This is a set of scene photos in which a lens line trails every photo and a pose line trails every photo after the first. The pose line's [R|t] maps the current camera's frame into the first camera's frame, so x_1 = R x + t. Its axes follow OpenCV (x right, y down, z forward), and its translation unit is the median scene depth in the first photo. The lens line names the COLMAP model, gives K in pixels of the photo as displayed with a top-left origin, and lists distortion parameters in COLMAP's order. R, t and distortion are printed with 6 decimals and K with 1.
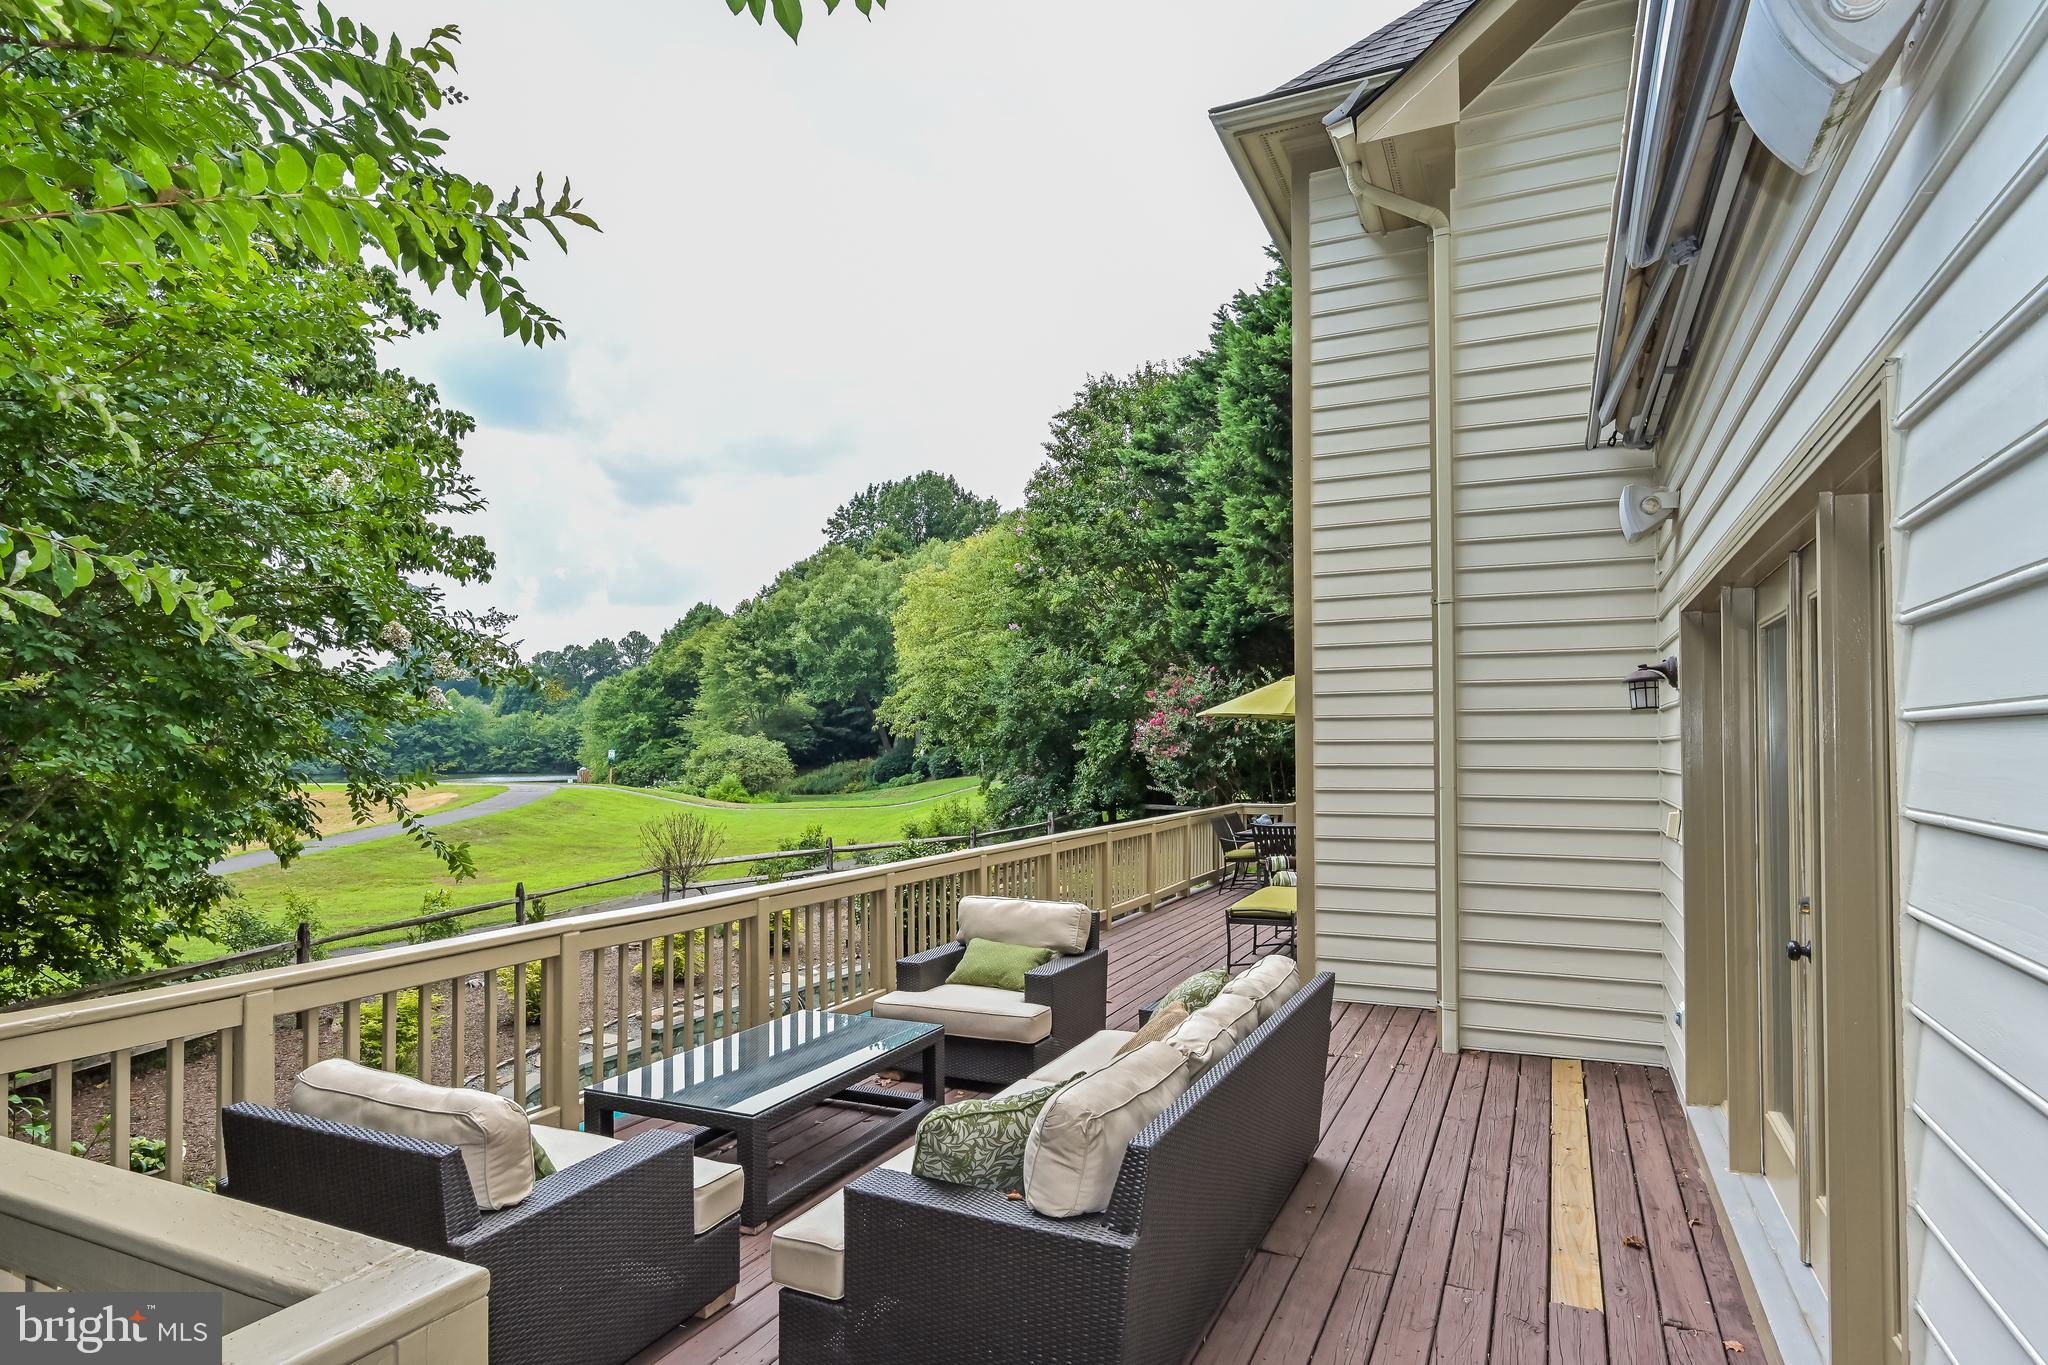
lens RADIAL K [[1148.0, 0, 1015.7], [0, 1148.0, 726.2], [0, 0, 1]] dist [-0.002660, -0.000675]
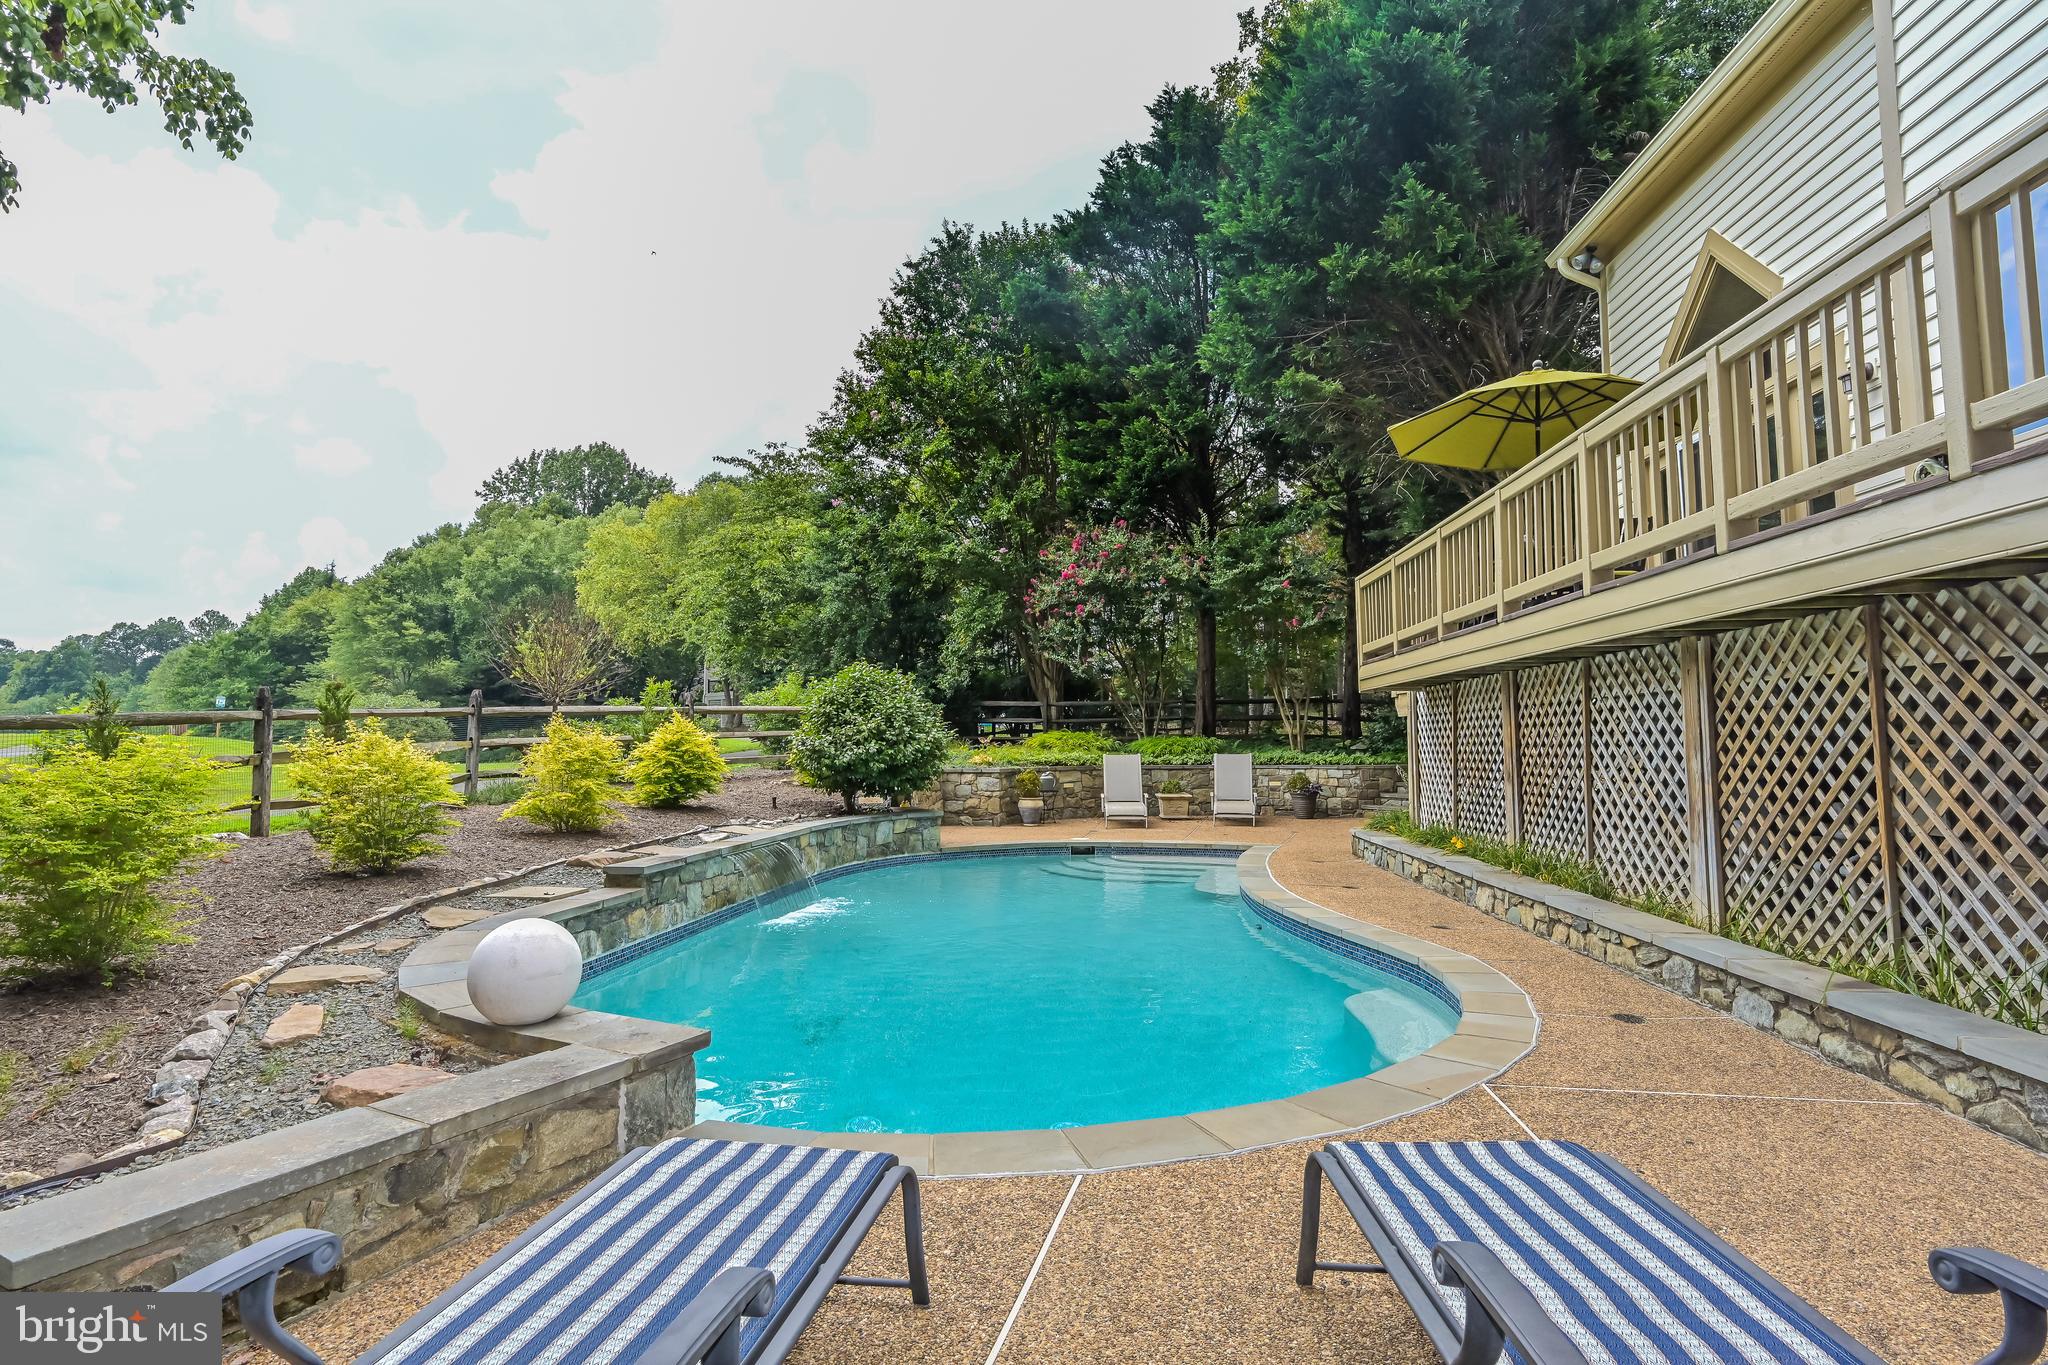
lens RADIAL K [[1012.2, 0, 995.2], [0, 1012.2, 680.5], [0, 0, 1]] dist [0.023652, -0.013088]
pose [[0.939639, 0.024324, 0.341302, -0.061365], [-0.004961, 0.998334, -0.057491, 0.038497], [-0.342131, 0.052328, 0.938194, 0.090116]]
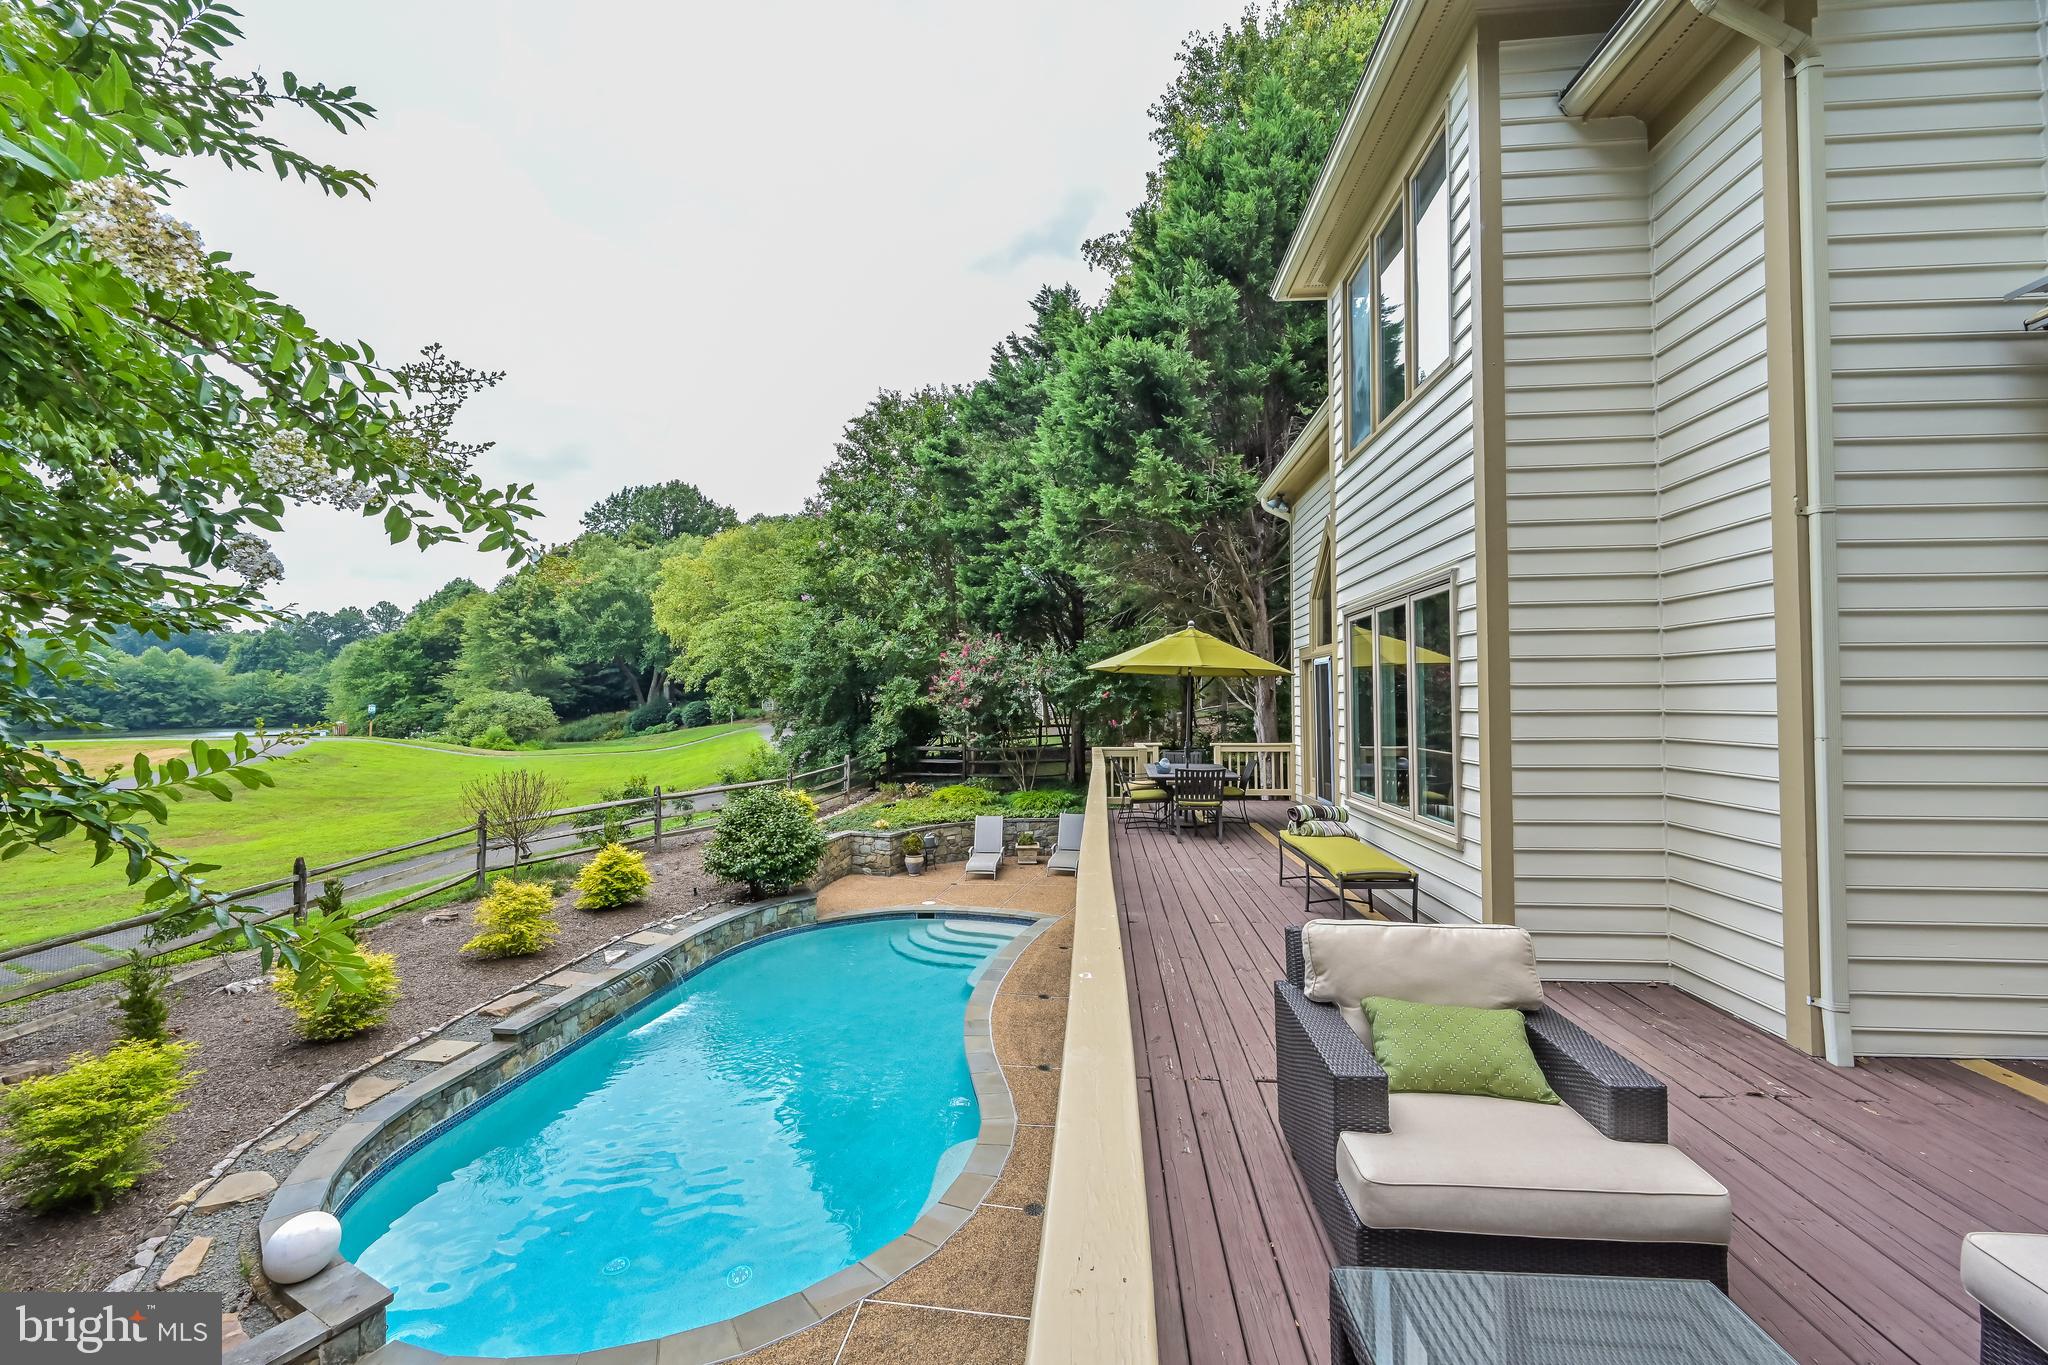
lens RADIAL K [[809.3, 0, 1024.0], [0, 809.3, 682.5], [0, 0, 1]] dist [-0.002052, 0.000408]
pose [[0.938029, 0.005105, 0.346520, -0.031776], [-0.003267, 0.999977, -0.005888, 0.001727], [-0.346542, 0.004392, 0.938024, 0.058171]]
